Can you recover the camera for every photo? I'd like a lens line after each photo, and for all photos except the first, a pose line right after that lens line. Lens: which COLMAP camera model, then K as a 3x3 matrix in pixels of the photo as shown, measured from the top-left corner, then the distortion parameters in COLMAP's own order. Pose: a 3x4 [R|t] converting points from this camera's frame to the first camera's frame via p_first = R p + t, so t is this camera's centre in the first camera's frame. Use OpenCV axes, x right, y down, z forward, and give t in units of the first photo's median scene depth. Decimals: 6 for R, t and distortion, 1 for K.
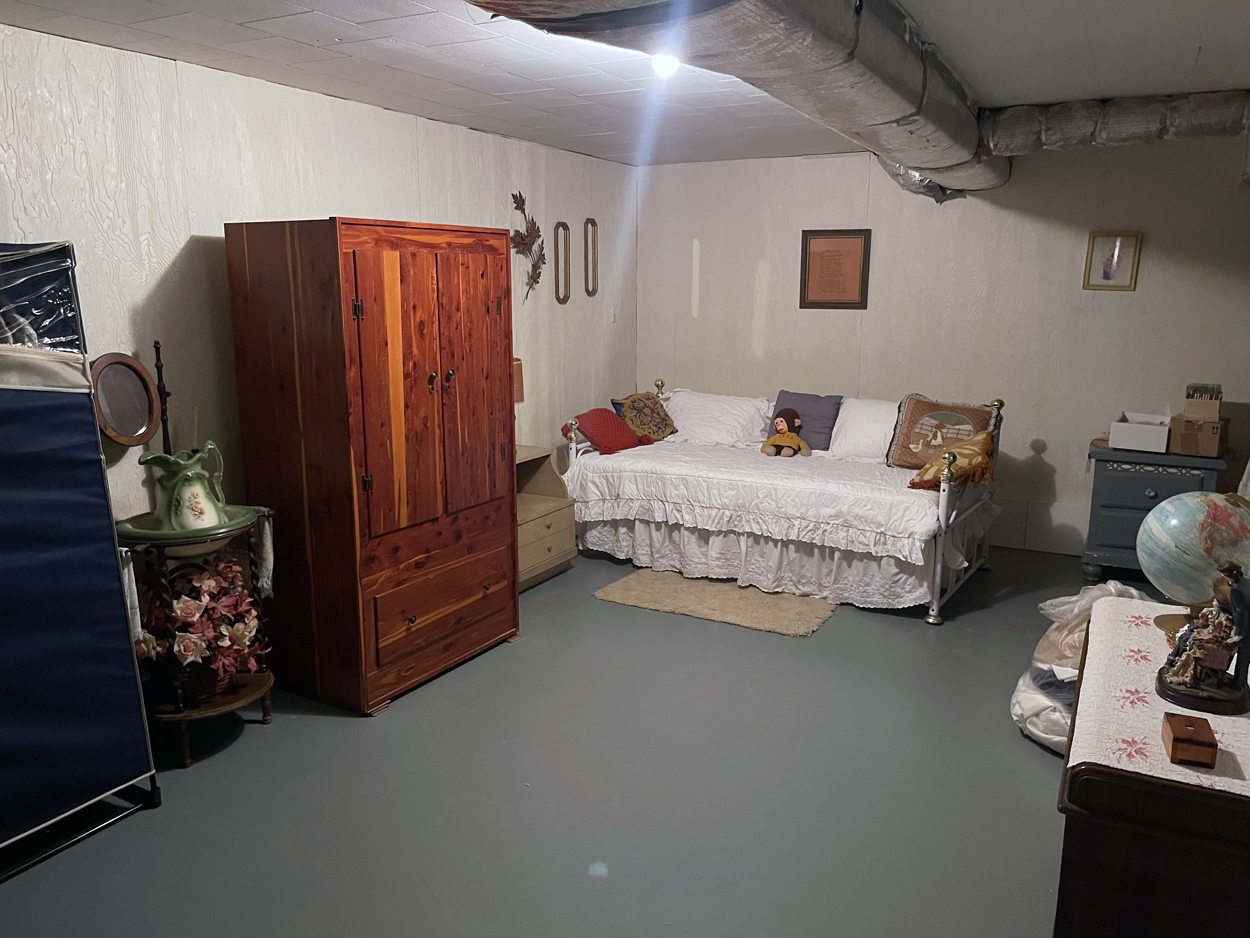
lens RADIAL K [[946.4, 0, 622.4], [0, 946.4, 473.7], [0, 0, 1]] dist [0.068581, -0.093069]
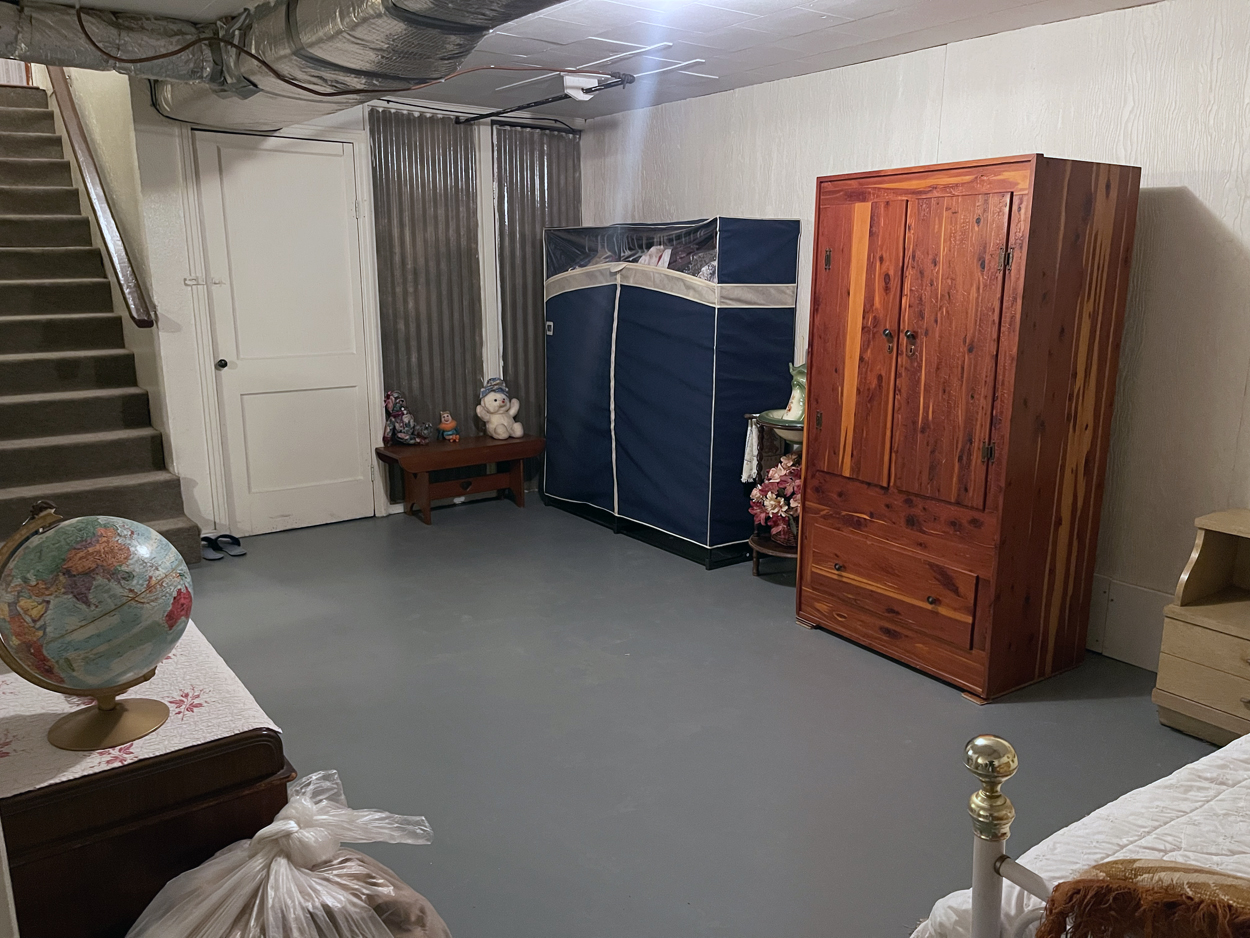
lens RADIAL K [[946.4, 0, 622.2], [0, 946.4, 465.6], [0, 0, 1]] dist [0.068581, -0.093069]
pose [[-0.435682, 0.195577, -0.878596, 0.767855], [-0.171655, 0.940141, 0.294397, -0.213441], [0.883581, 0.279079, -0.376031, 1.166135]]
